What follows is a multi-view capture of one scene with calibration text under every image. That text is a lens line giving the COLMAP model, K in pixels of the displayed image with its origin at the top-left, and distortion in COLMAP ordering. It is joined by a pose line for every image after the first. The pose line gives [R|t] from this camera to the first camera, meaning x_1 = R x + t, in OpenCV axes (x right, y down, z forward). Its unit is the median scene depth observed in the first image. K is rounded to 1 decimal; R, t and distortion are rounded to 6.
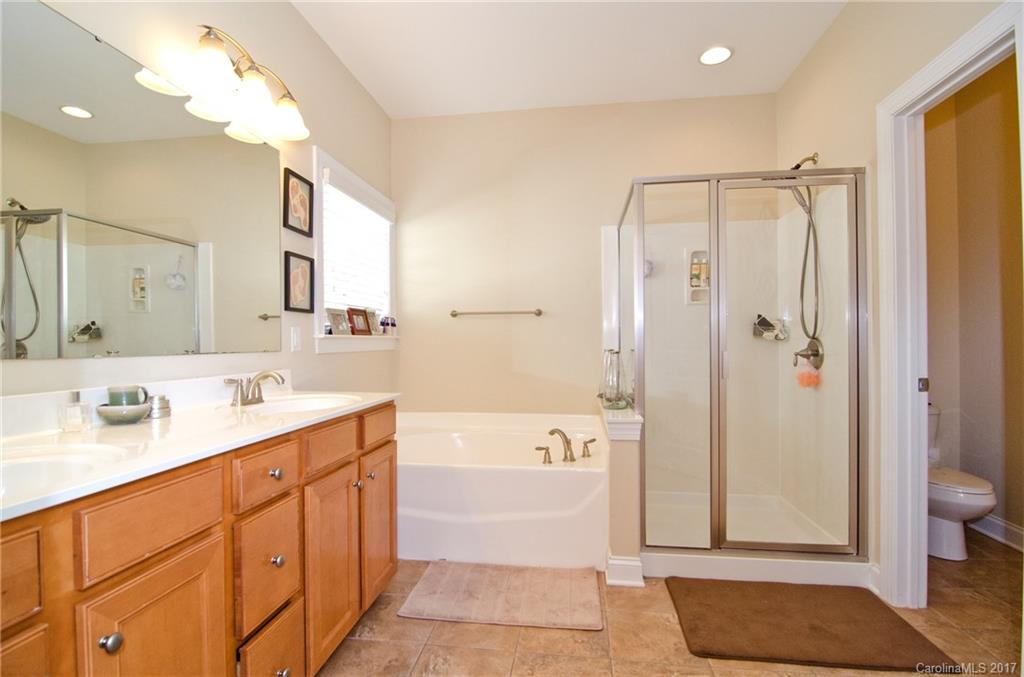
lens RADIAL K [[493.4, 0, 513.3], [0, 493.4, 338.3], [0, 0, 1]] dist [-0.014842, -0.004130]
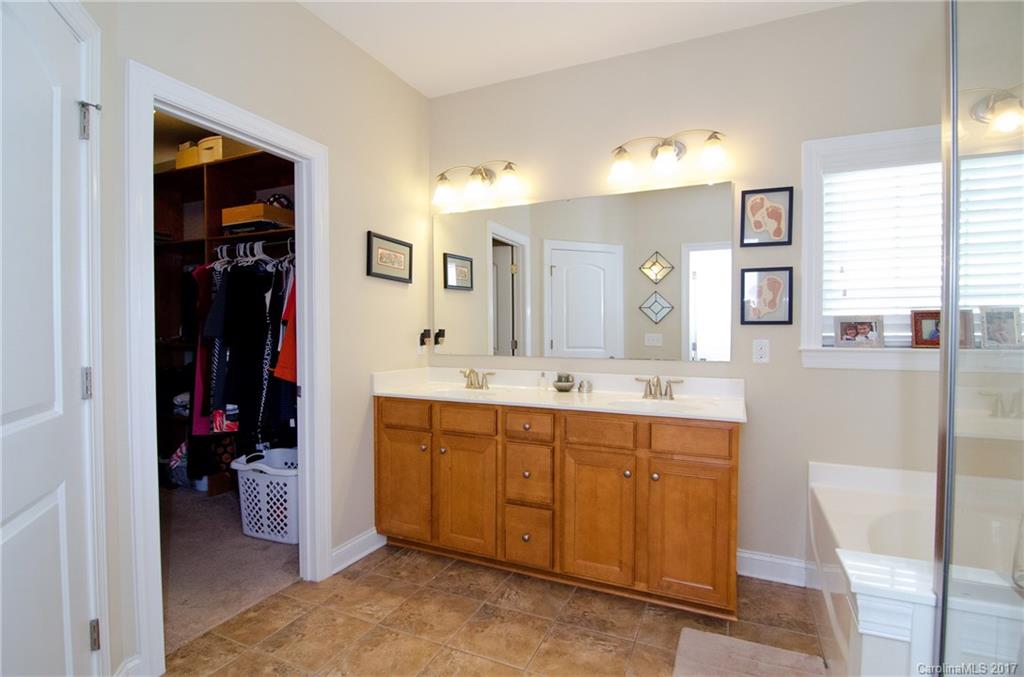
lens RADIAL K [[493.4, 0, 513.9], [0, 493.4, 342.6], [0, 0, 1]] dist [-0.014842, -0.004130]
pose [[-0.290552, 0.014170, -0.956754, 0.917210], [0.000341, 0.999892, 0.014706, -0.041738], [0.956859, 0.003946, -0.290526, 1.068979]]
